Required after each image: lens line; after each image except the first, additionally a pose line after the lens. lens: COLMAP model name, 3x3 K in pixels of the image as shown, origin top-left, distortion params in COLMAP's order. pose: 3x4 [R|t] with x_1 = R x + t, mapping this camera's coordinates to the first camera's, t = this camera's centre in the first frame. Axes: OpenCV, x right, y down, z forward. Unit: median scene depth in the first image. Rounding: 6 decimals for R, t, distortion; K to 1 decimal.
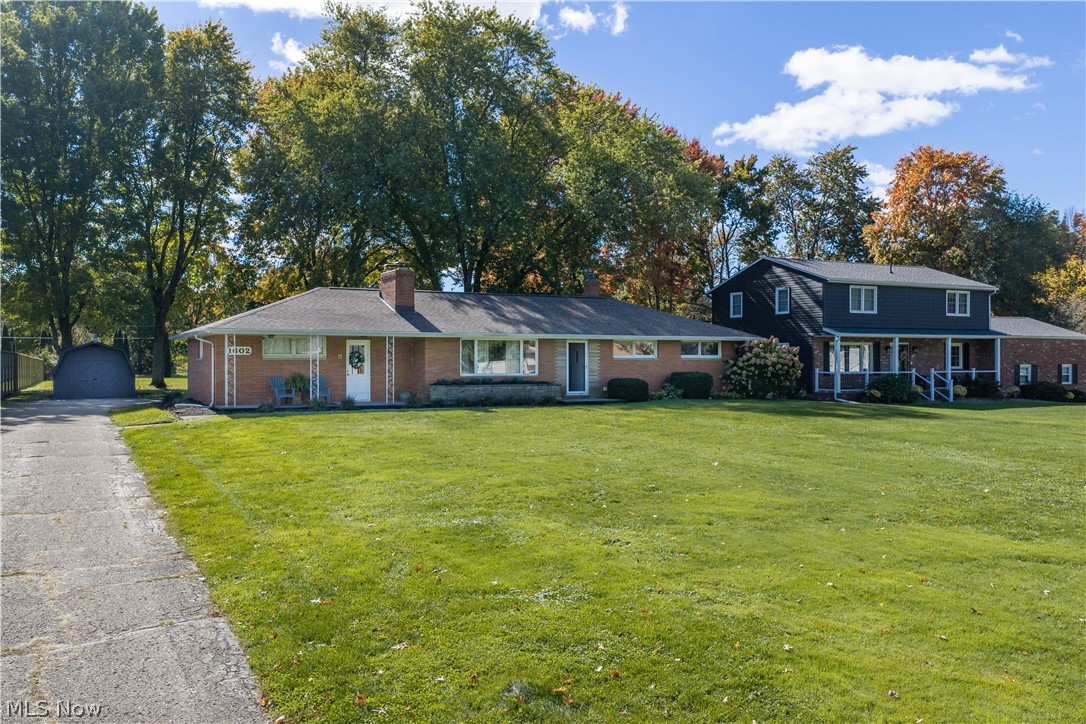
lens RADIAL K [[896.8, 0, 547.2], [0, 896.8, 360.5], [0, 0, 1]] dist [0.023618, -0.053795]
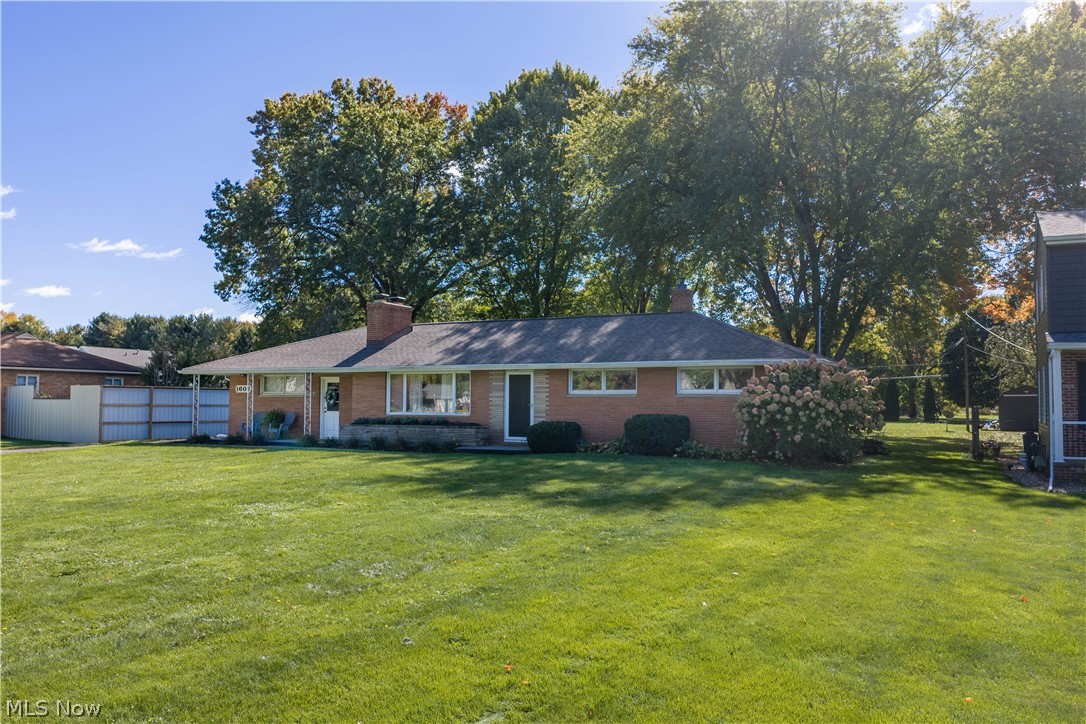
lens RADIAL K [[896.8, 0, 543.5], [0, 896.8, 363.8], [0, 0, 1]] dist [0.023618, -0.053795]
pose [[0.568095, -0.033580, -0.822278, 0.696185], [-0.003825, 0.999049, -0.043442, 0.004618], [0.822954, 0.027824, 0.567426, 0.584581]]
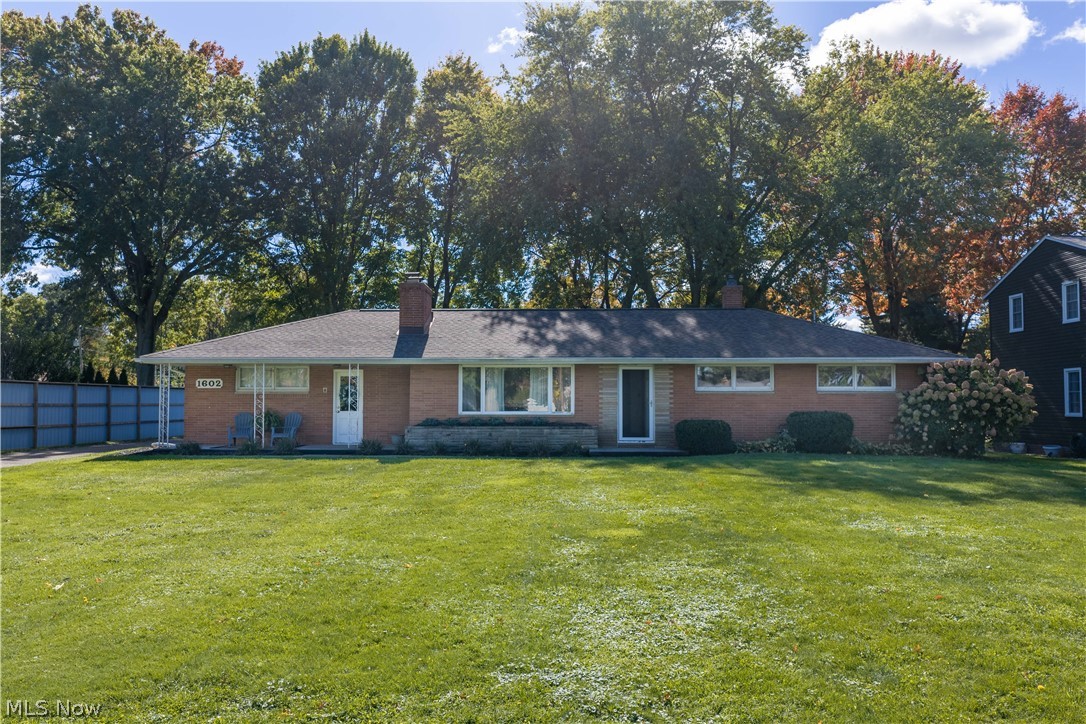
lens RADIAL K [[896.8, 0, 541.9], [0, 896.8, 361.6], [0, 0, 1]] dist [0.023618, -0.053795]
pose [[0.869670, -0.021595, -0.493160, 0.326420], [-0.000541, 0.999000, -0.044699, 0.006054], [0.493633, 0.039140, 0.868789, 0.346721]]
